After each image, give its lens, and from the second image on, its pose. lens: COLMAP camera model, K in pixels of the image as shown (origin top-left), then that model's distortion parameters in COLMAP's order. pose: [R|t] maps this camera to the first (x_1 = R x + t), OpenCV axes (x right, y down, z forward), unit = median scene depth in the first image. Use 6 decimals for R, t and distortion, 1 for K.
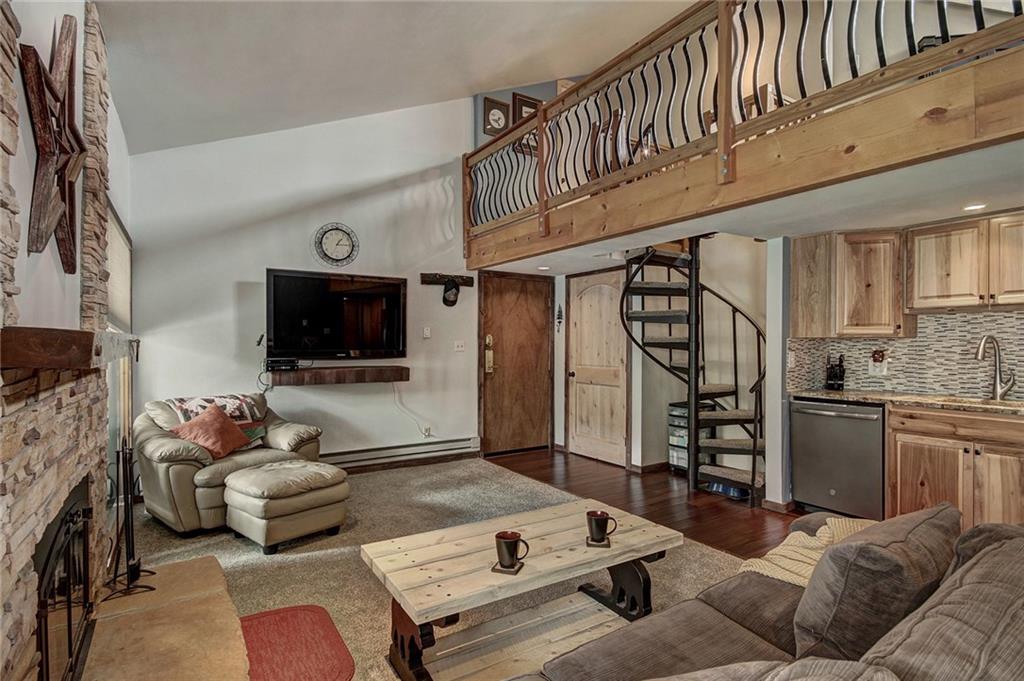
lens RADIAL K [[507.2, 0, 519.0], [0, 507.2, 349.5], [0, 0, 1]] dist [0.010484, -0.008252]
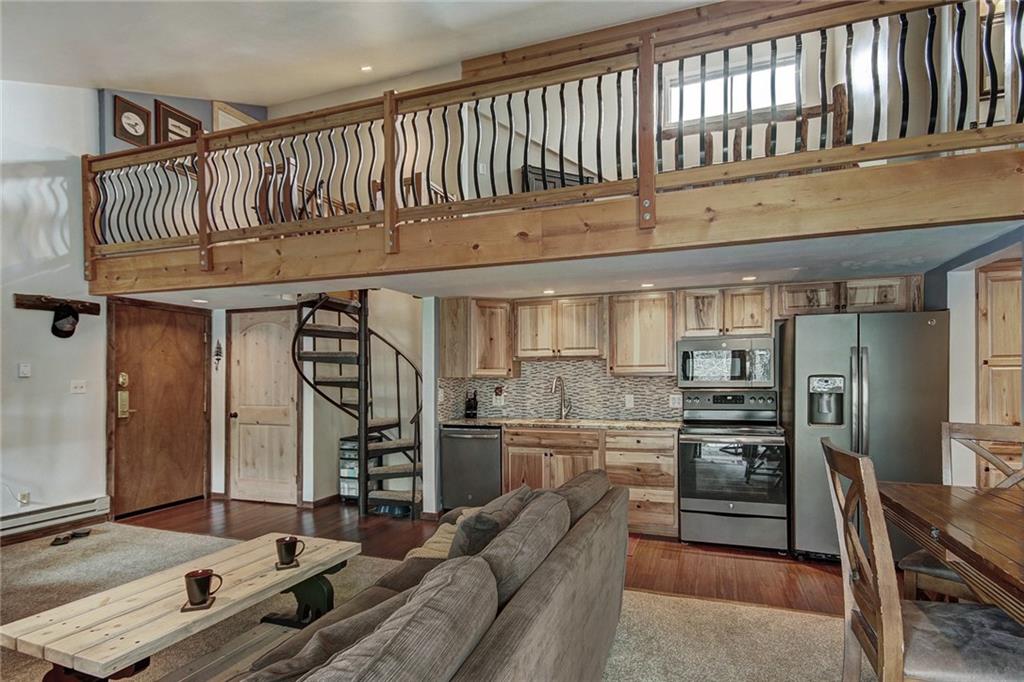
lens RADIAL K [[507.2, 0, 521.6], [0, 507.2, 373.6], [0, 0, 1]] dist [0.010484, -0.008252]
pose [[0.799131, 0.001025, 0.601156, -0.057798], [0.010758, 0.999814, -0.016005, -0.011859], [-0.601060, 0.019257, 0.798972, -0.119494]]
